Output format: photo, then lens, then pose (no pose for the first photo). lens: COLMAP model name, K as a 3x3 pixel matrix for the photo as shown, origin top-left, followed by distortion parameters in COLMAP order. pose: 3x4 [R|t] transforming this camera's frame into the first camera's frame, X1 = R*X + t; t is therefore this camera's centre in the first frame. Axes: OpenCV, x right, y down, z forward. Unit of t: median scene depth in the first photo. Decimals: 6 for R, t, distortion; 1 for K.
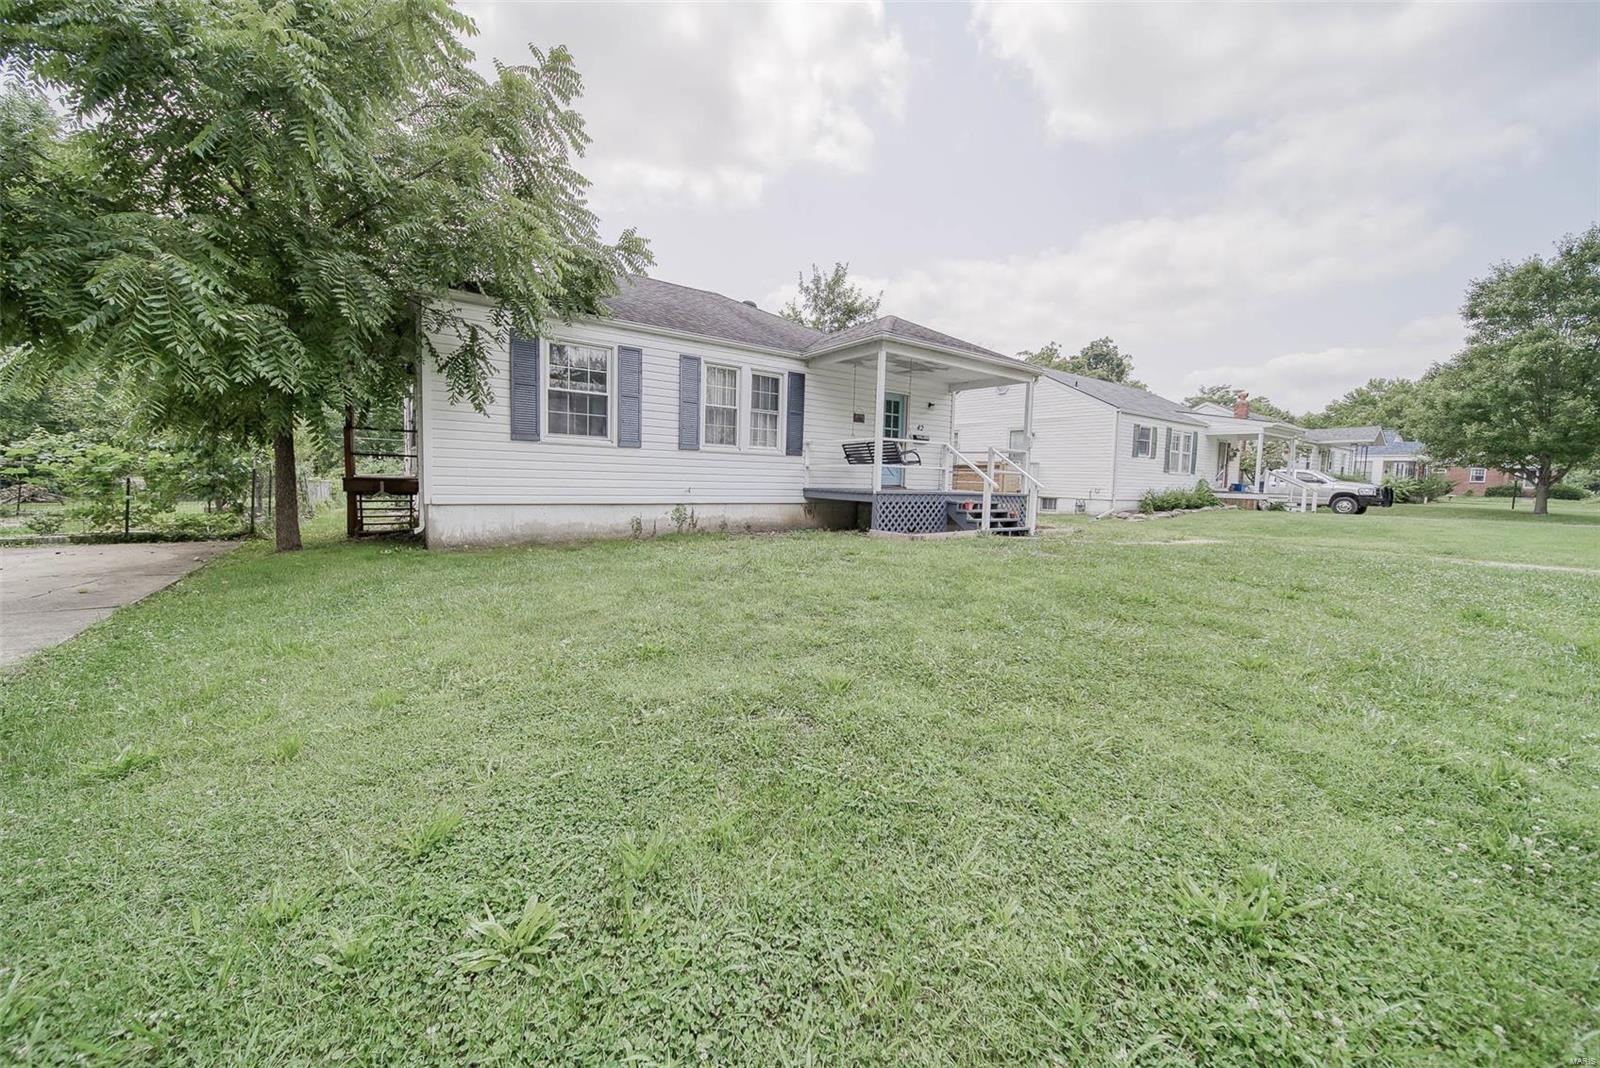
lens RADIAL K [[594.2, 0, 810.0], [0, 594.2, 520.0], [0, 0, 1]] dist [0.000874, -0.000862]
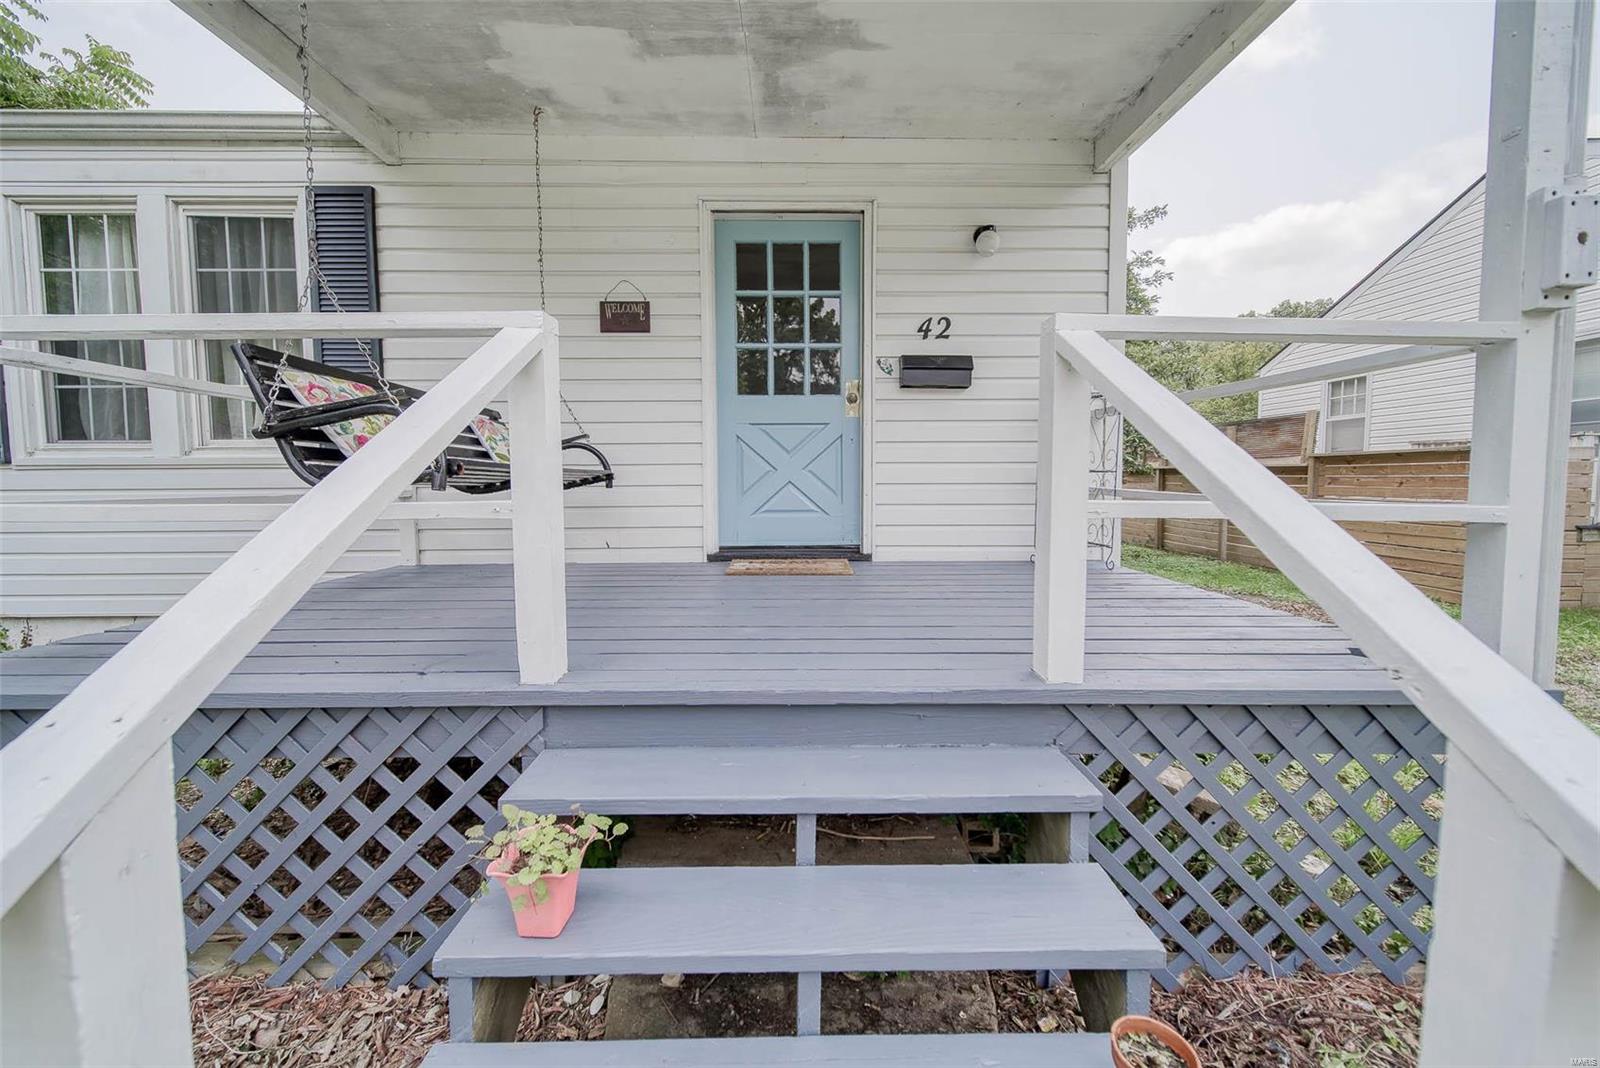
lens RADIAL K [[594.2, 0, 797.6], [0, 594.2, 509.9], [0, 0, 1]] dist [0.000874, -0.000862]
pose [[0.814230, -0.000645, -0.580542, 0.347935], [-0.012907, 0.999732, -0.019213, -0.083787], [0.580399, 0.023137, 0.814003, 0.910567]]
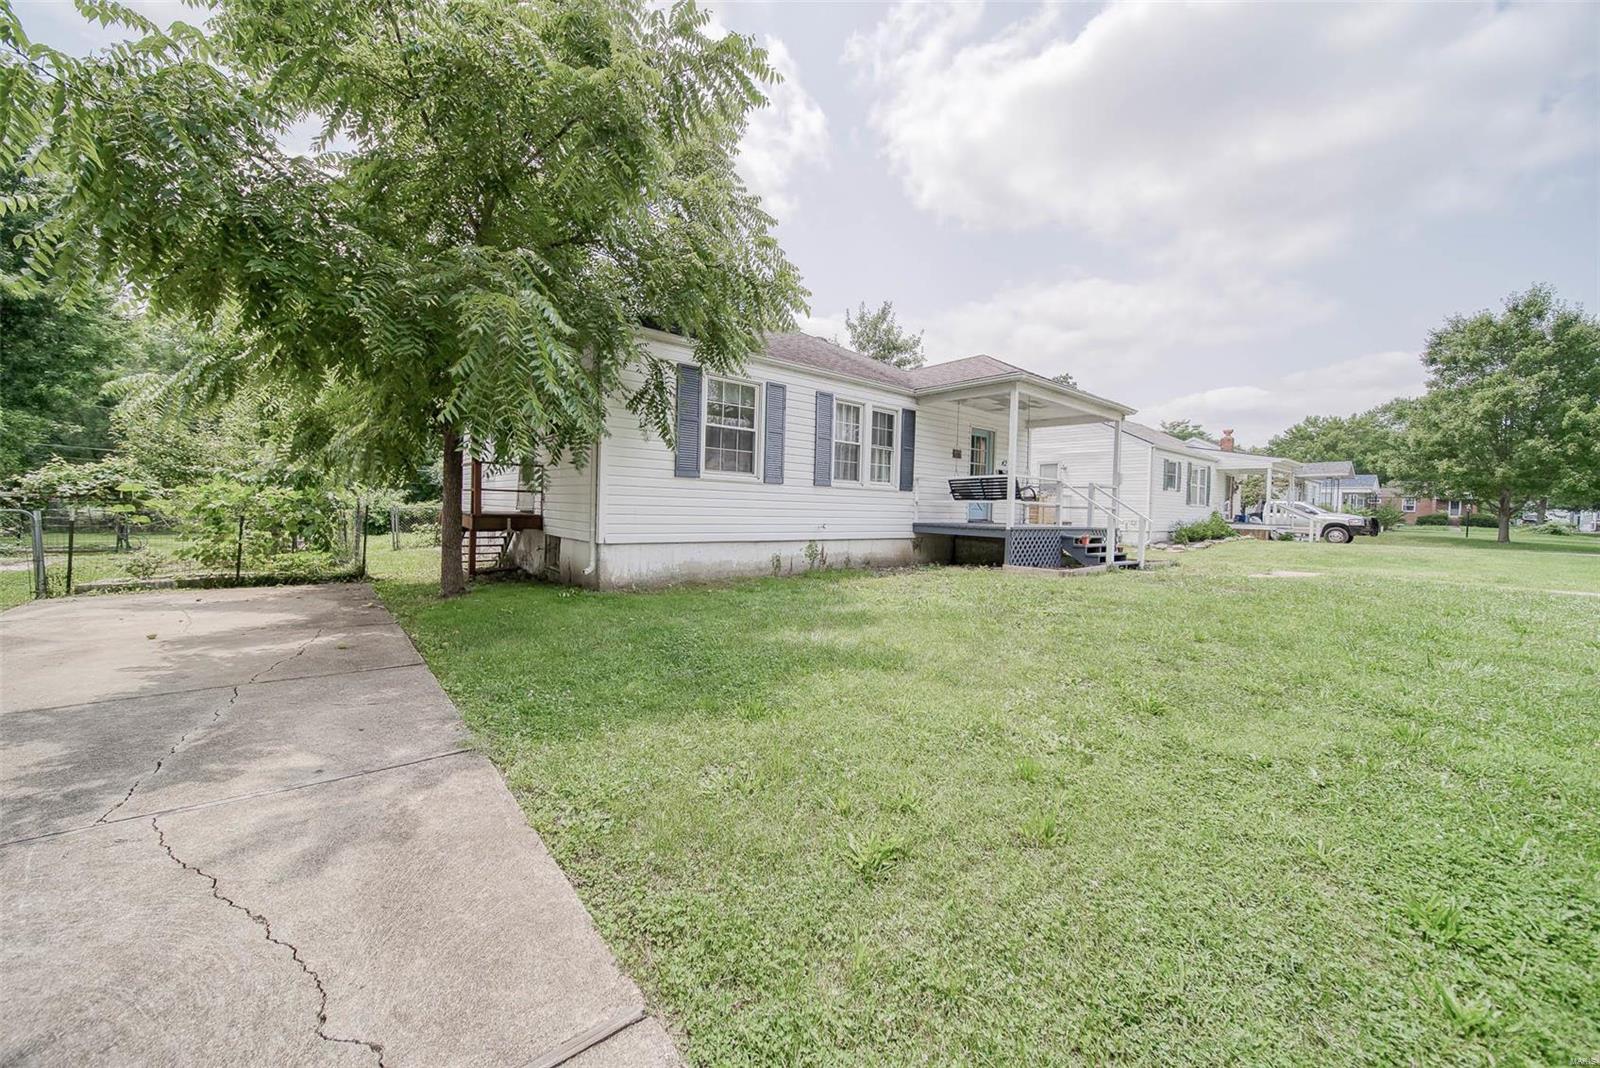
lens RADIAL K [[594.2, 0, 810.1], [0, 594.2, 520.1], [0, 0, 1]] dist [0.000874, -0.000862]
pose [[0.996996, -0.001873, 0.077429, -0.274715], [0.005590, 0.998841, -0.047816, -0.012303], [-0.077250, 0.048105, 0.995851, 0.012285]]
